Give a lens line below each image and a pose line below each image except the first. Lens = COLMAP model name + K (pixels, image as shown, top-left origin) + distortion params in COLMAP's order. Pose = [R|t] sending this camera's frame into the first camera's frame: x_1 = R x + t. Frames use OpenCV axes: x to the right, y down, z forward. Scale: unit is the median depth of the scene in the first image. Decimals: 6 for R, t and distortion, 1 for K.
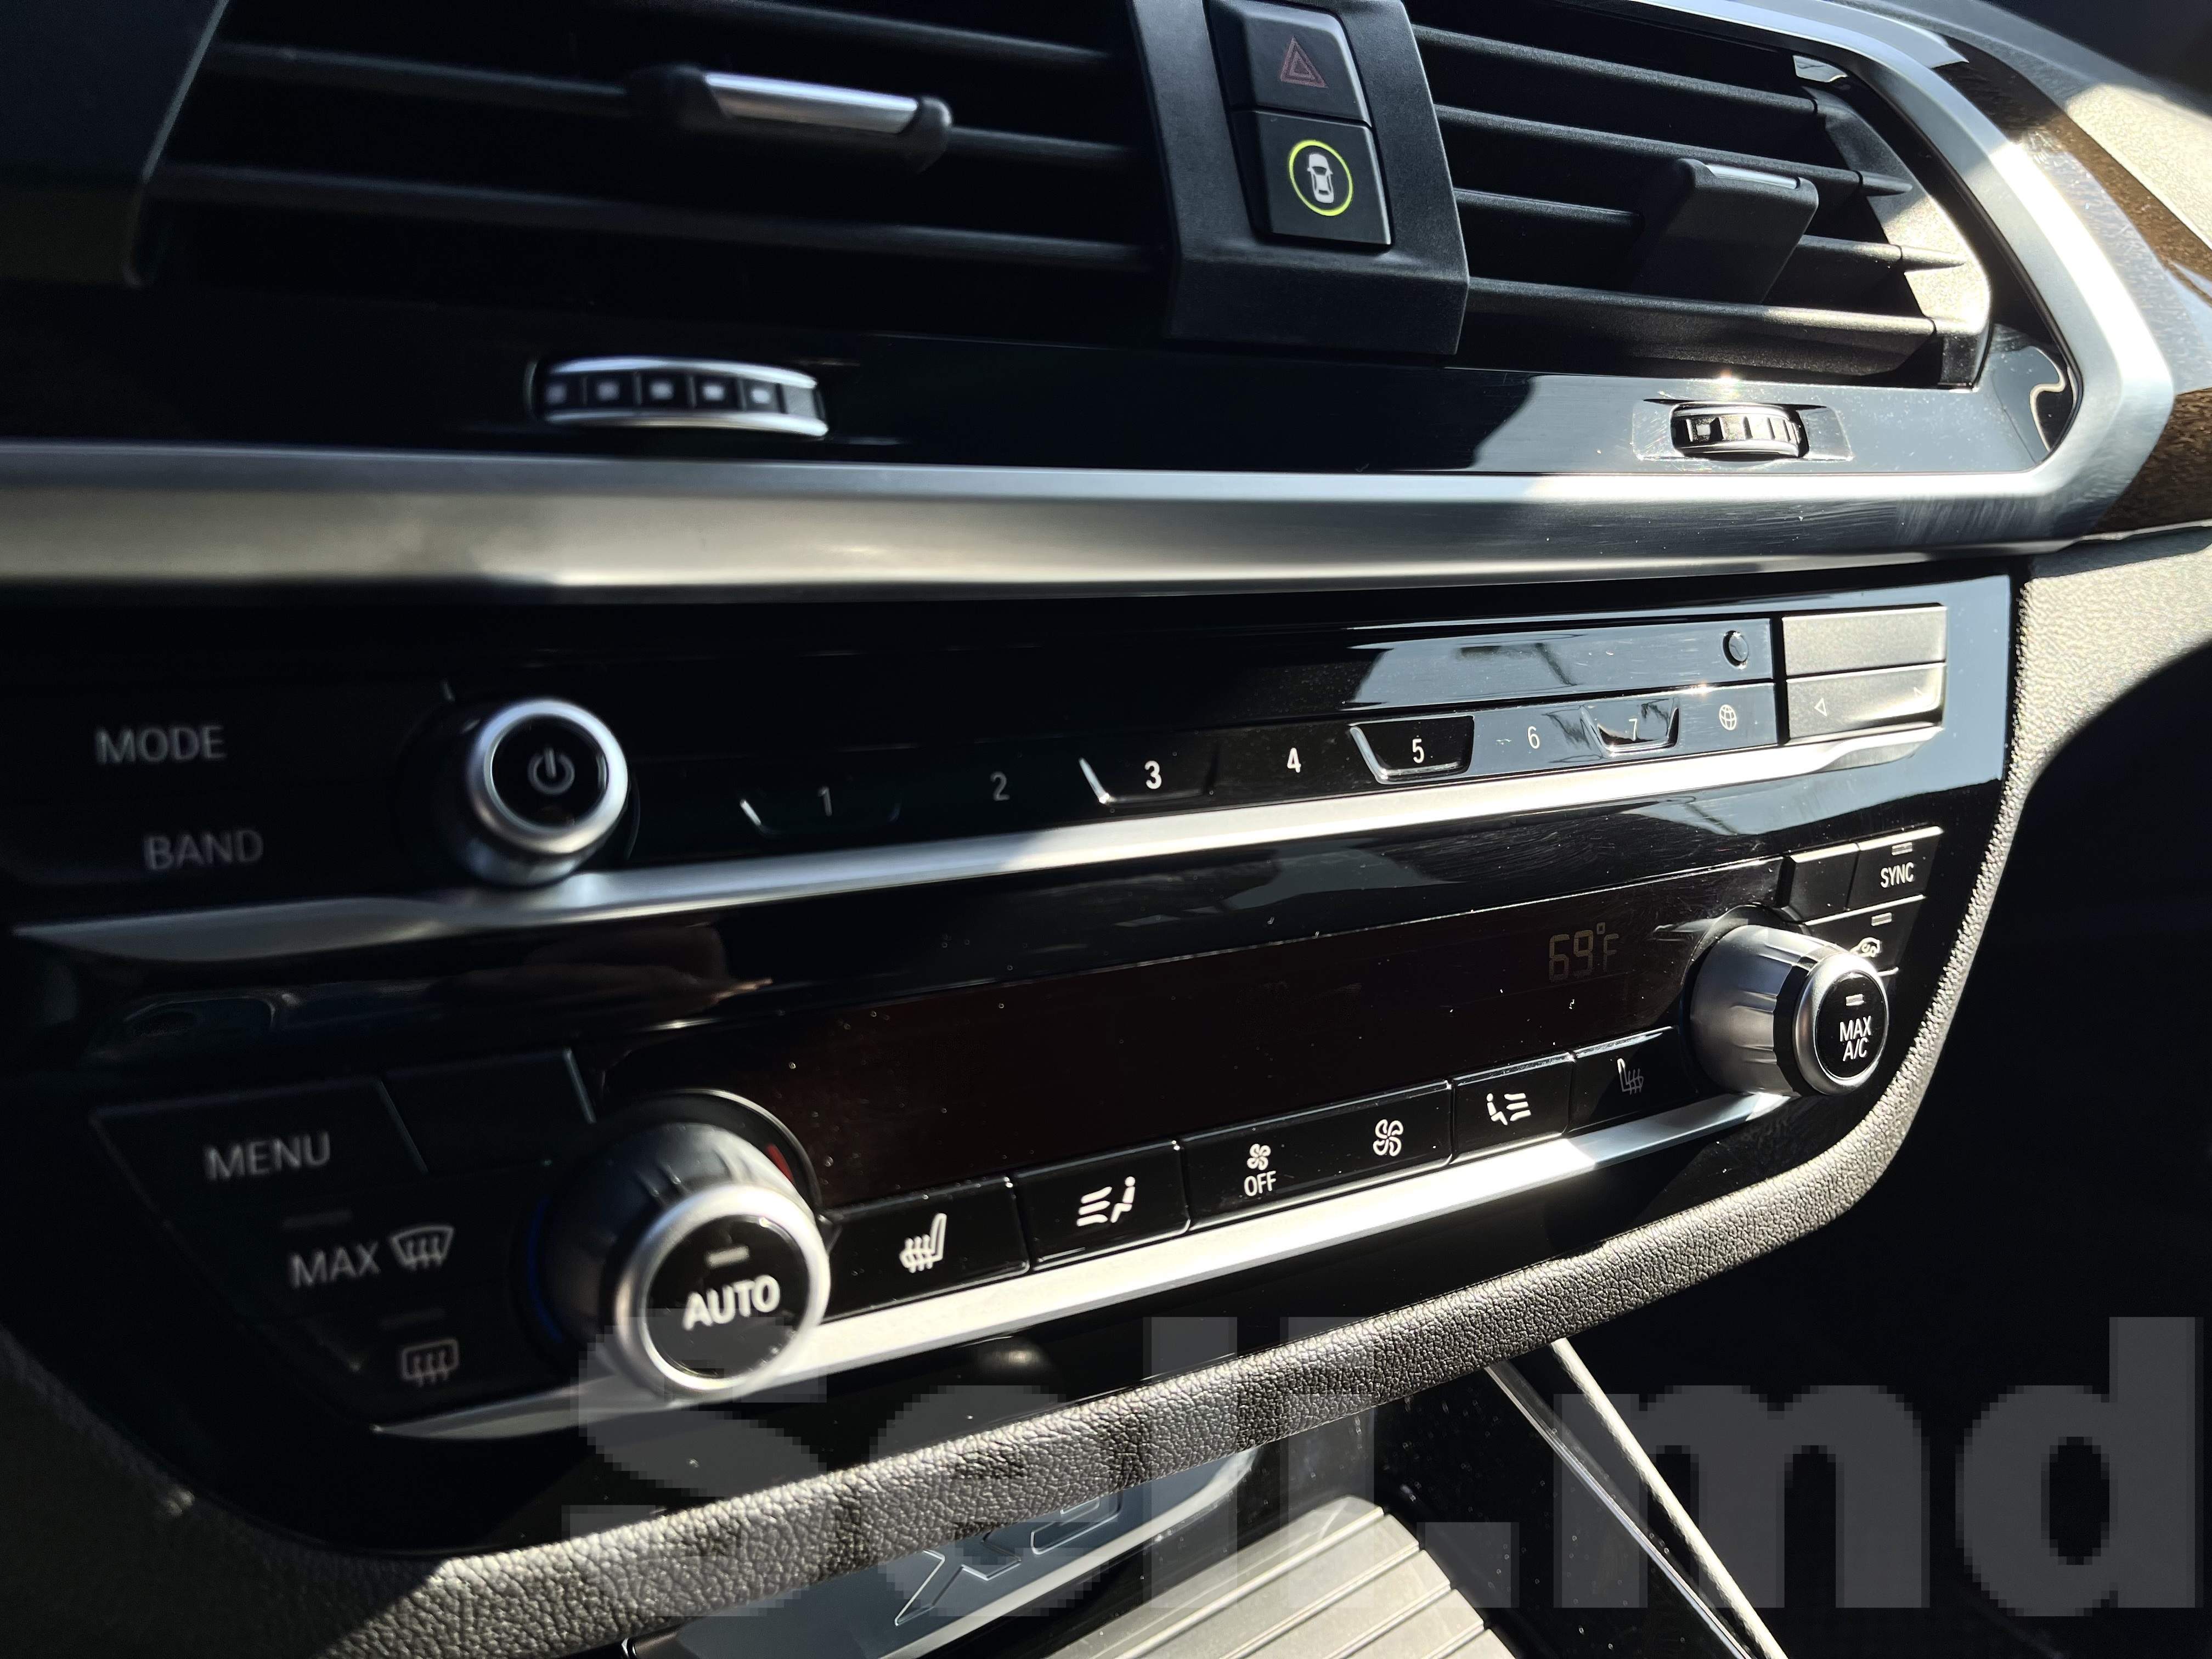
lens RADIAL K [[1700.4, 0, 1099.1], [0, 1700.4, 812.1], [0, 0, 1]] dist [0.023707, -0.007386]
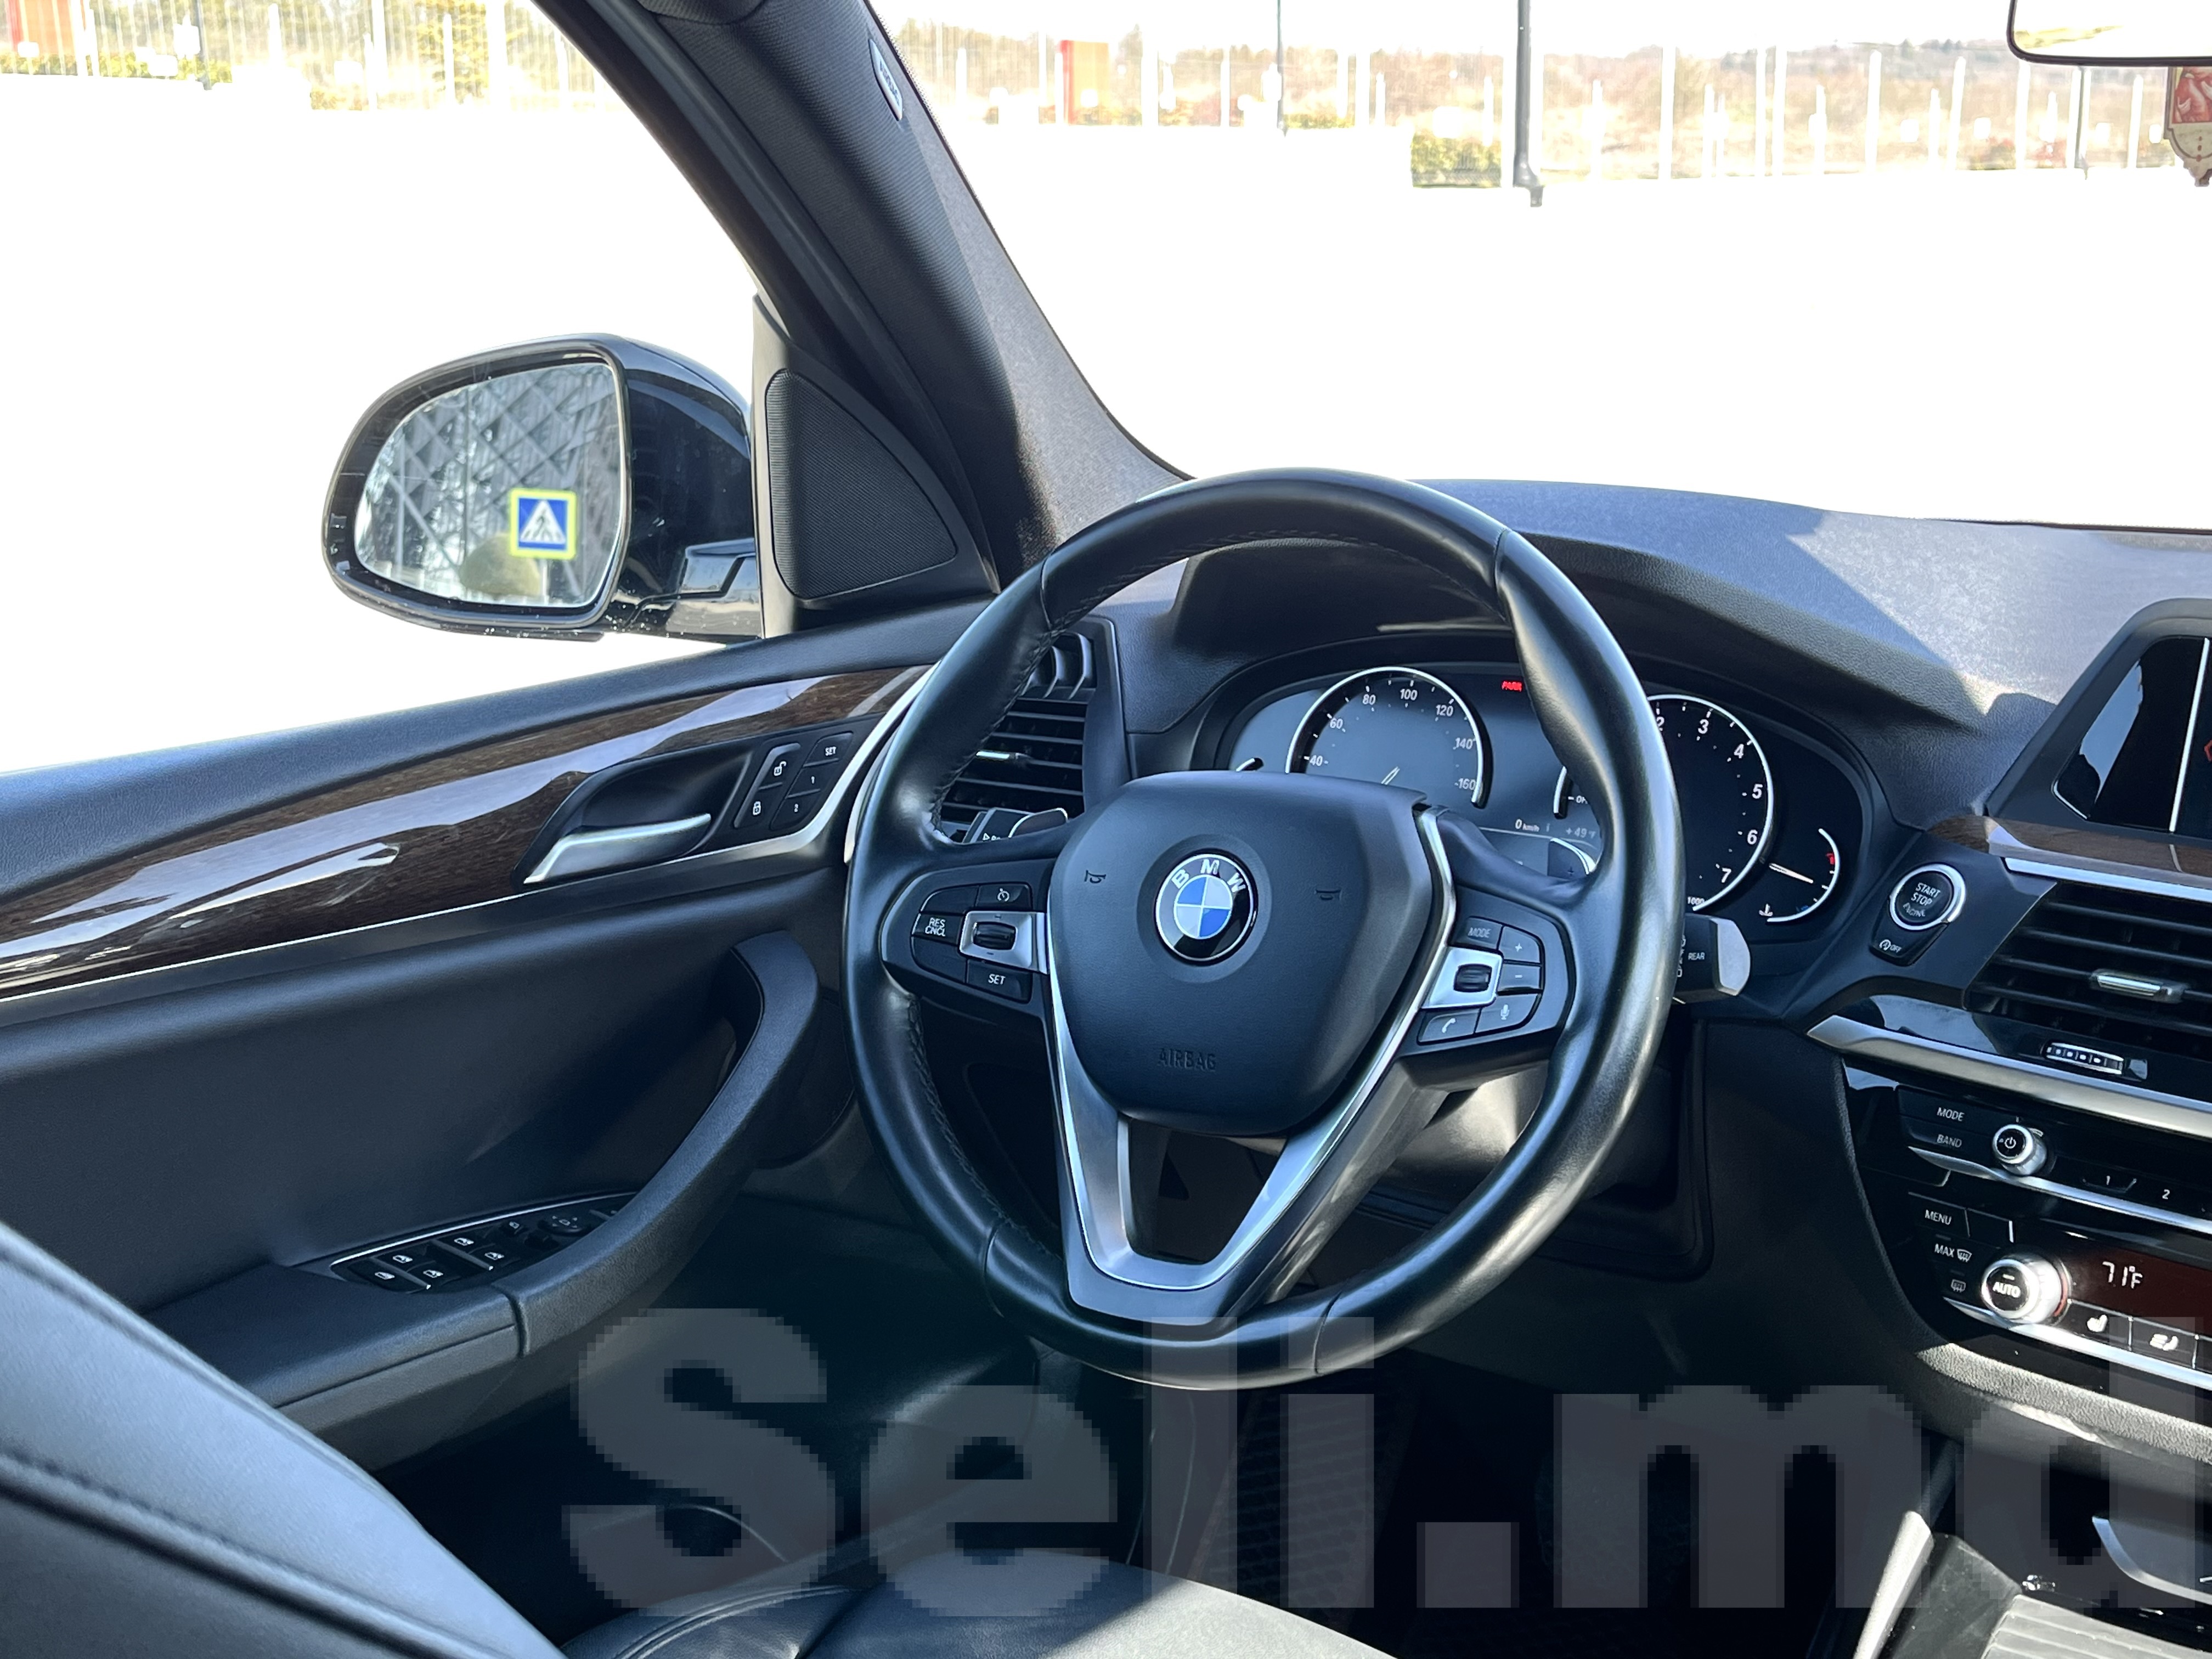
lens RADIAL K [[2654.5, 0, 941.0], [0, 2654.5, 799.9], [0, 0, 1]] dist [-0.017250, -0.043027]
pose [[0.256541, 0.105119, -0.960800, 3.557863], [-0.287258, 0.957442, 0.028052, -0.178841], [0.922859, 0.268801, 0.275820, -2.340368]]
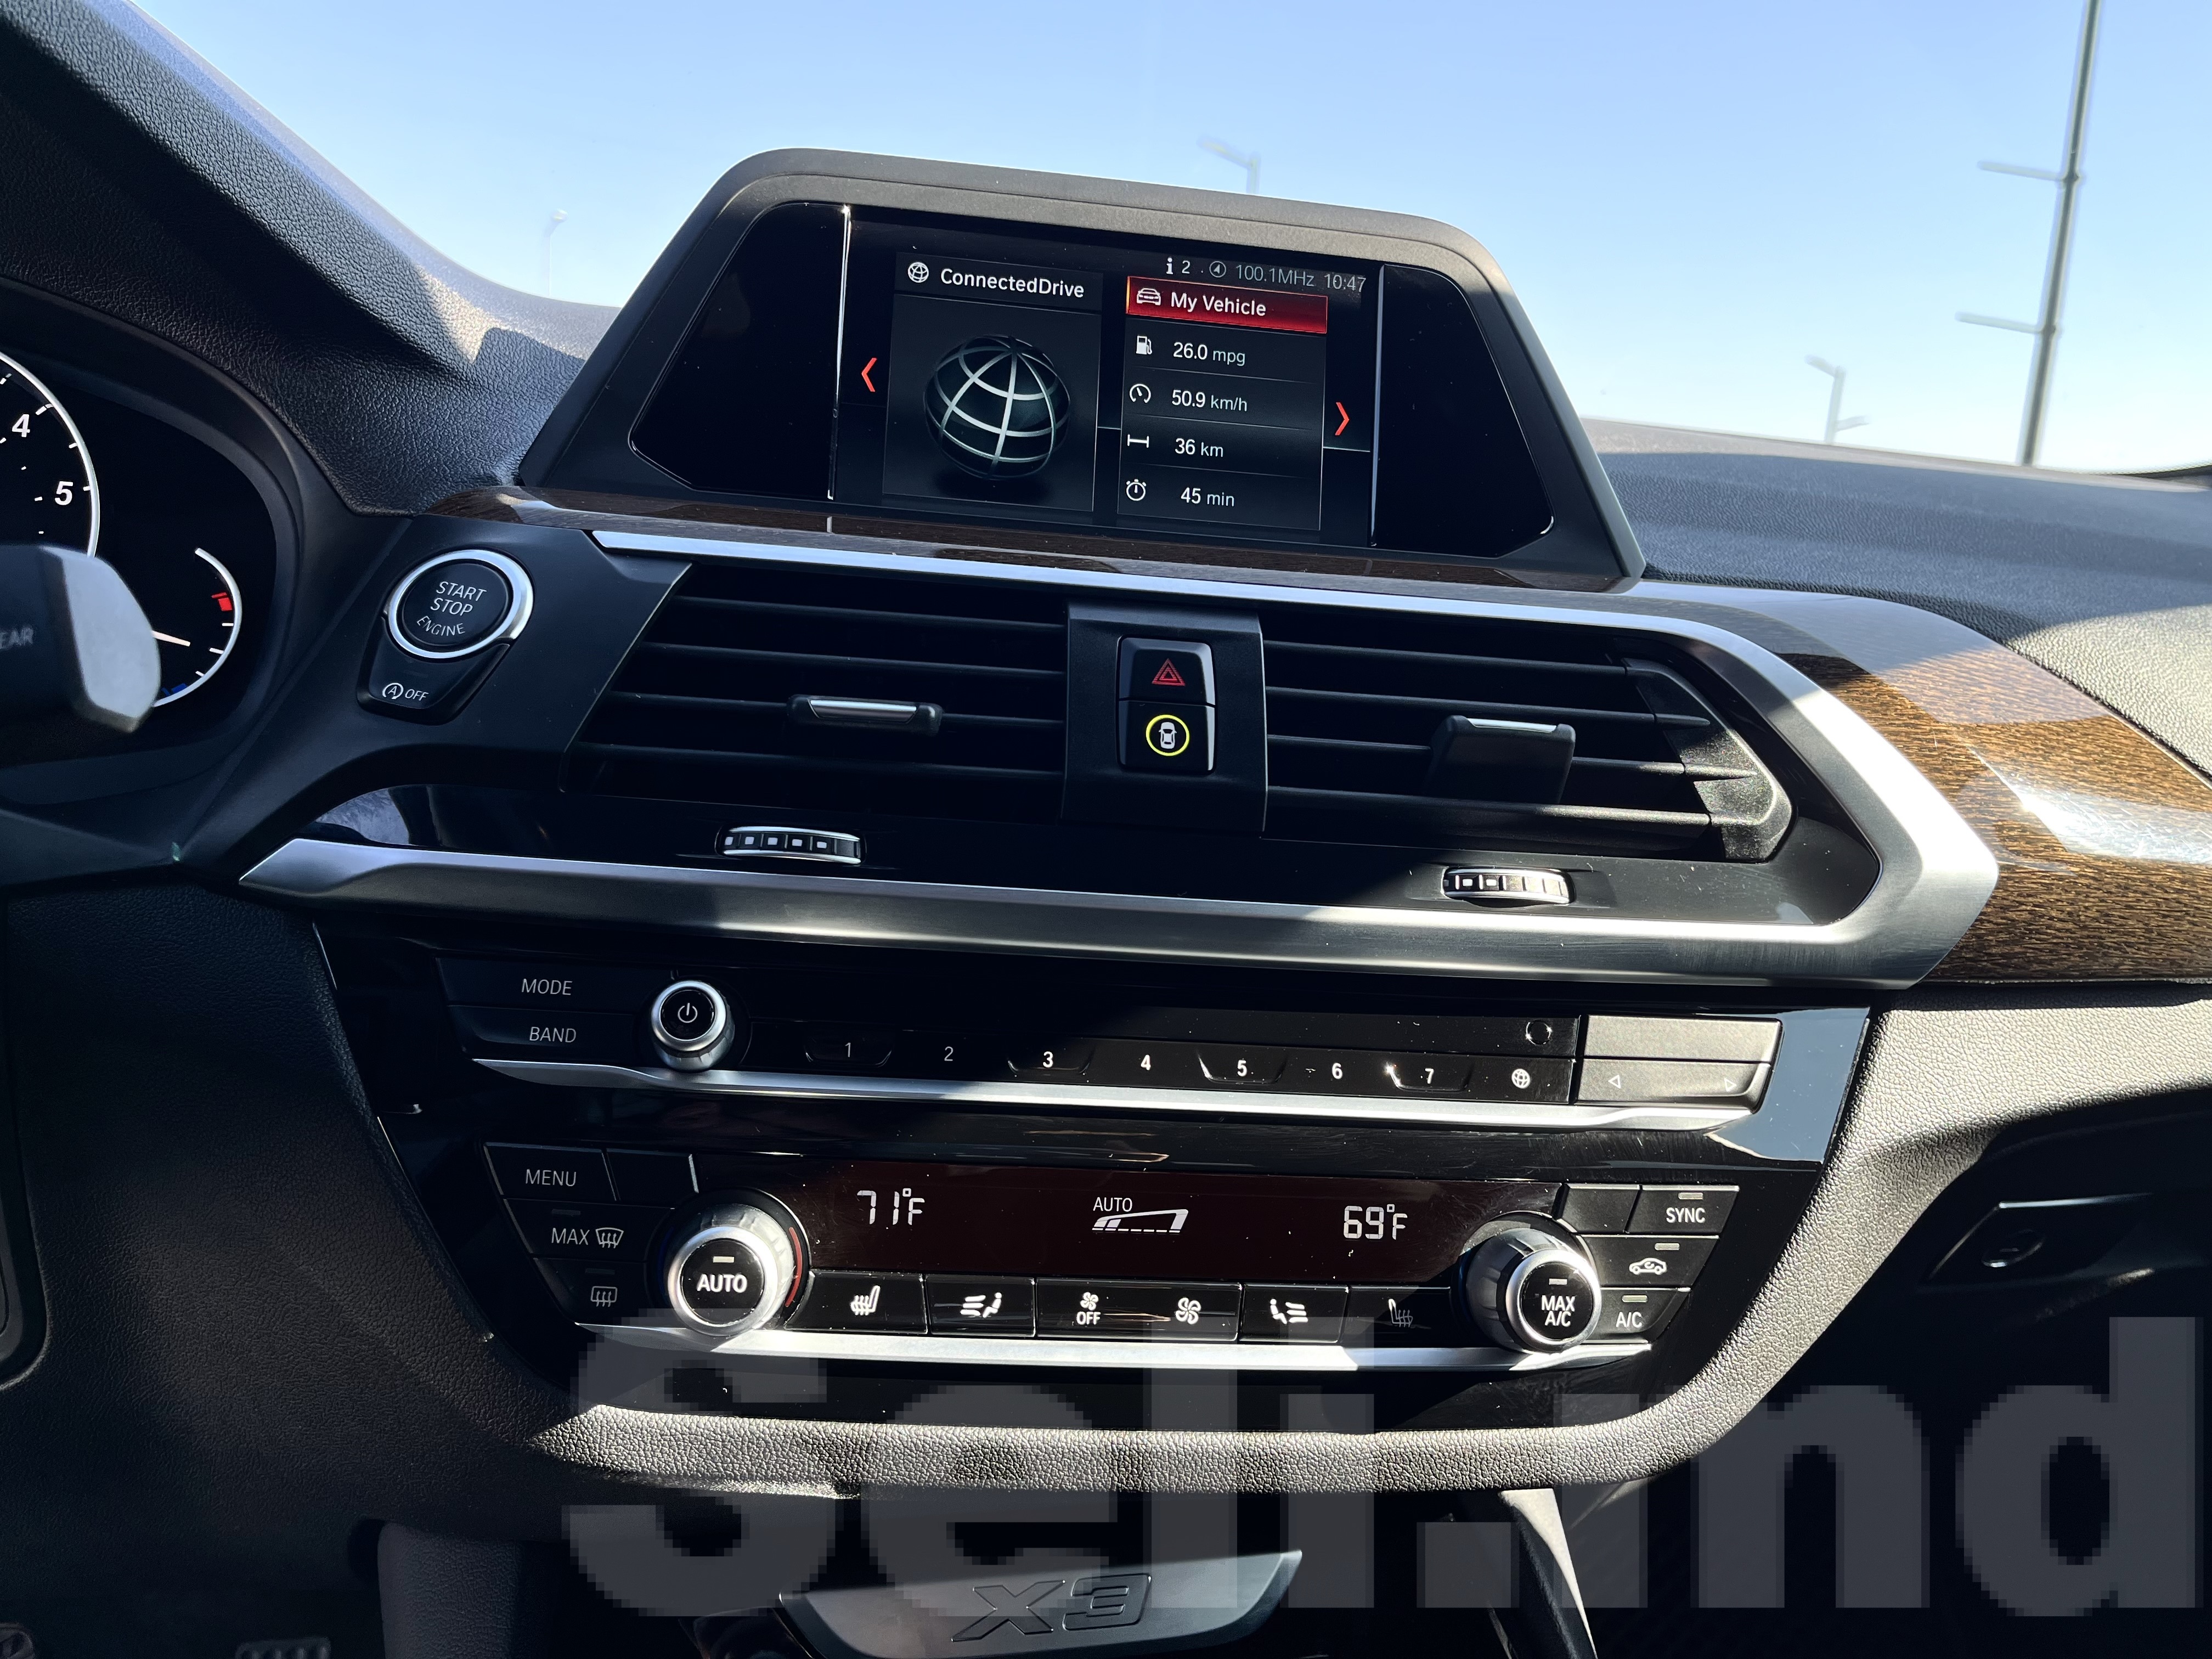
lens RADIAL K [[1700.4, 0, 1099.1], [0, 1700.4, 812.1], [0, 0, 1]] dist [0.023707, -0.007386]
pose [[0.915734, 0.037522, -0.400028, 0.747053], [-0.124578, 0.973078, -0.193907, 0.060430], [0.381983, 0.227402, 0.895755, -0.585319]]
